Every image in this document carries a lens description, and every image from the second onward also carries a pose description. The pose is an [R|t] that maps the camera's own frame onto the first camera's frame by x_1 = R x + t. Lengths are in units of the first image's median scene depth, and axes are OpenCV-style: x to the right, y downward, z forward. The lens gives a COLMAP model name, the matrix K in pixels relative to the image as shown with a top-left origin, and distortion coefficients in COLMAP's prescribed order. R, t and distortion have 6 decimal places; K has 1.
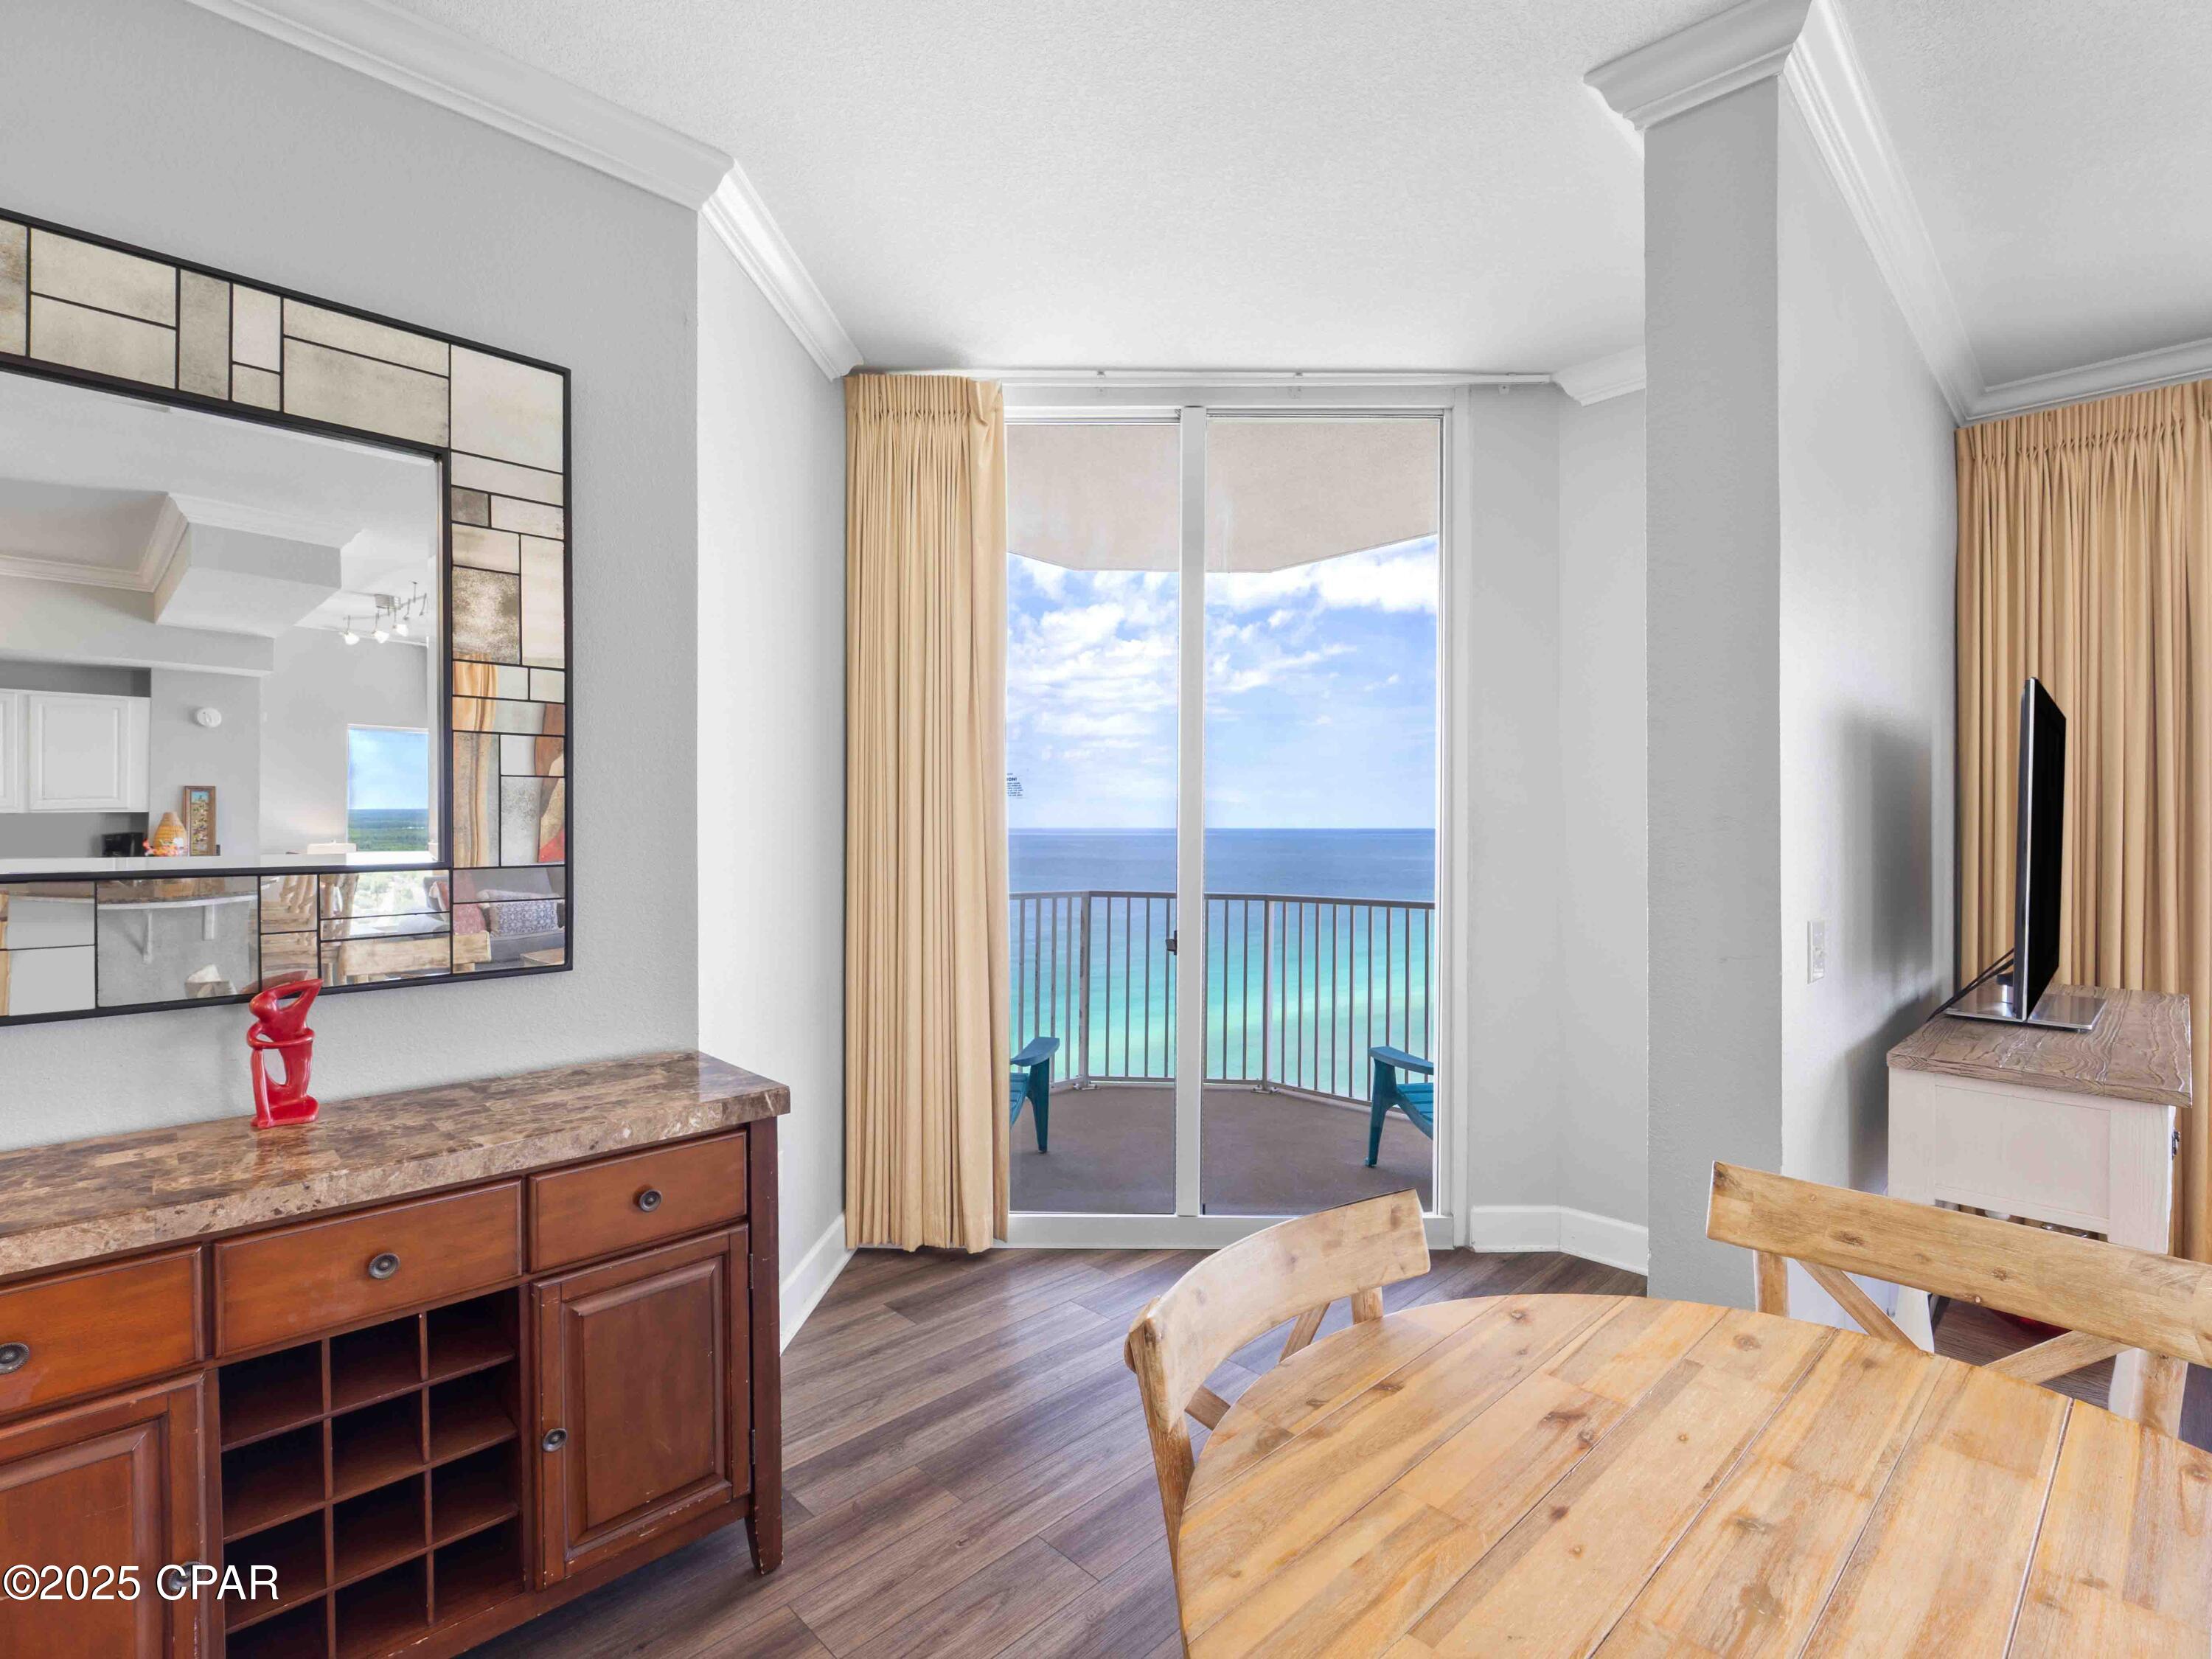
lens RADIAL K [[1046.9, 0, 1108.2], [0, 1046.9, 820.3], [0, 0, 1]] dist [-0.005397, -0.000743]
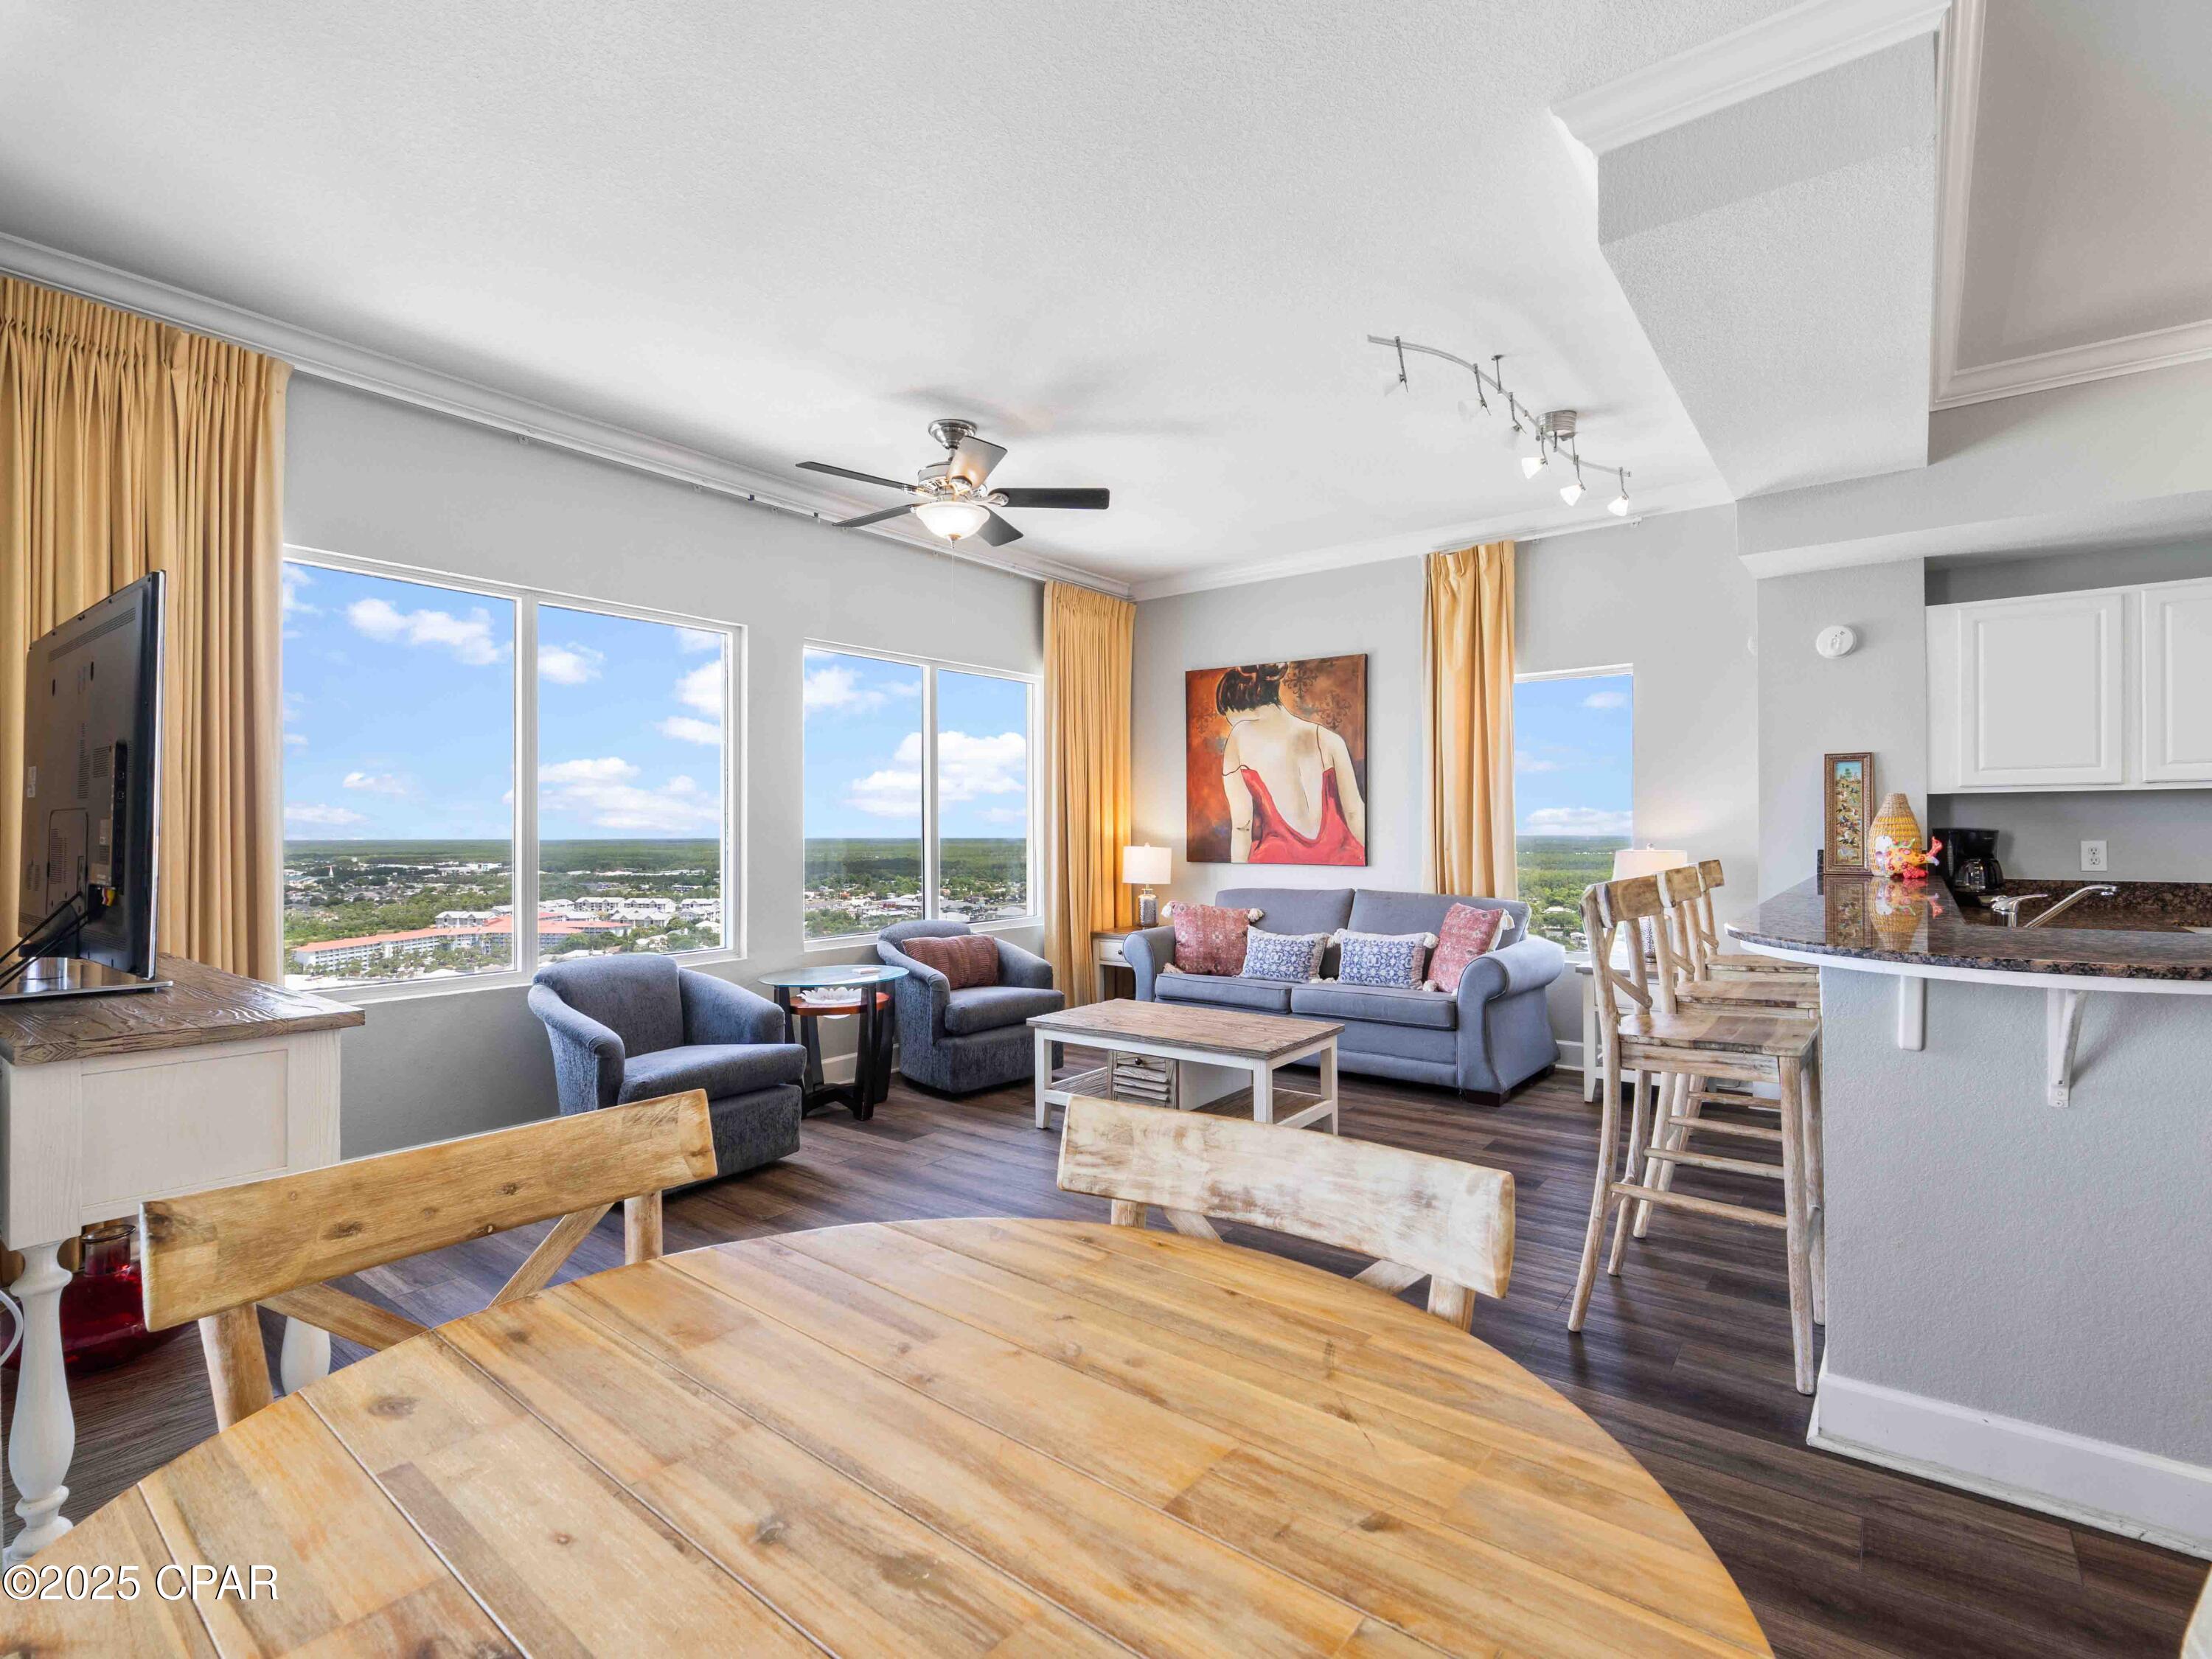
lens RADIAL K [[1049.8, 0, 1108.8], [0, 1049.8, 830.4], [0, 0, 1]] dist [-0.004386, -0.000624]
pose [[-0.141099, 0.004246, 0.989986, -0.079496], [-0.000846, 0.999990, -0.004409, 0.100107], [-0.989995, -0.001459, -0.141094, 0.467257]]
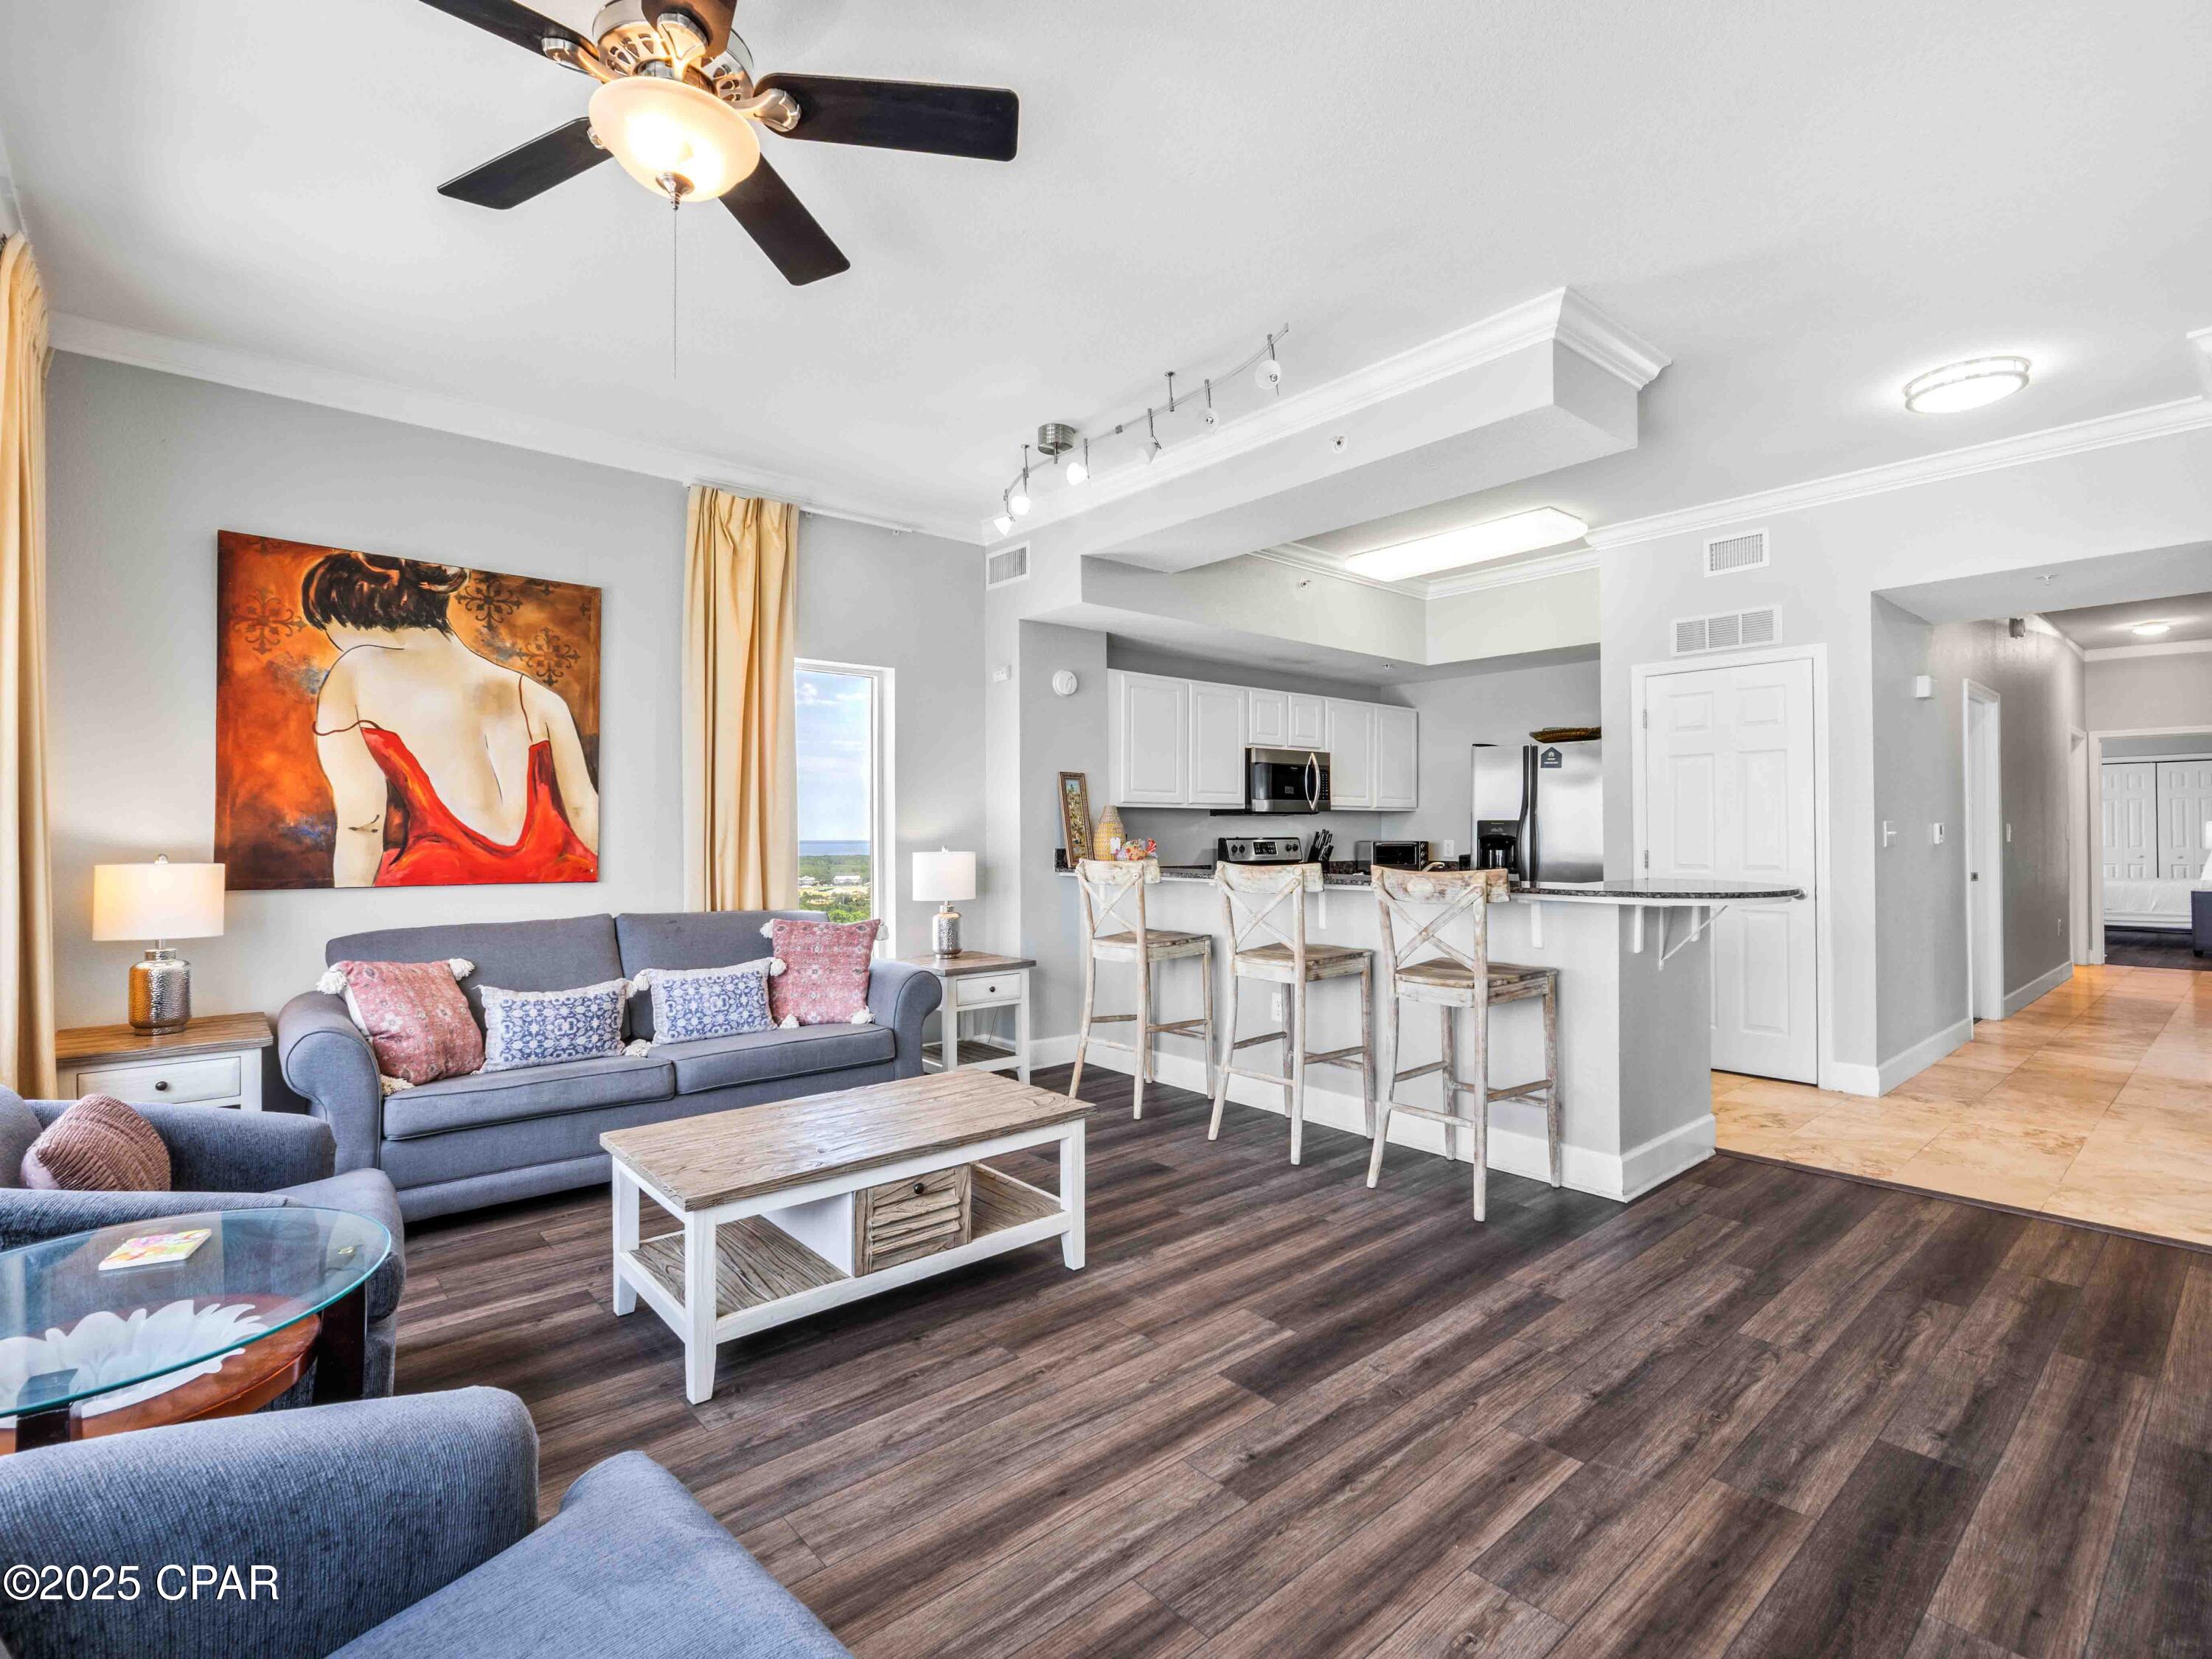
lens RADIAL K [[1054.7, 0, 1109.6], [0, 1054.7, 821.6], [0, 0, 1]] dist [-0.004640, -0.000638]
pose [[-0.998007, 0.006654, 0.062756, 1.883699], [0.005573, 0.999833, -0.017378, 0.109381], [-0.062861, -0.016994, -0.997878, 1.578151]]
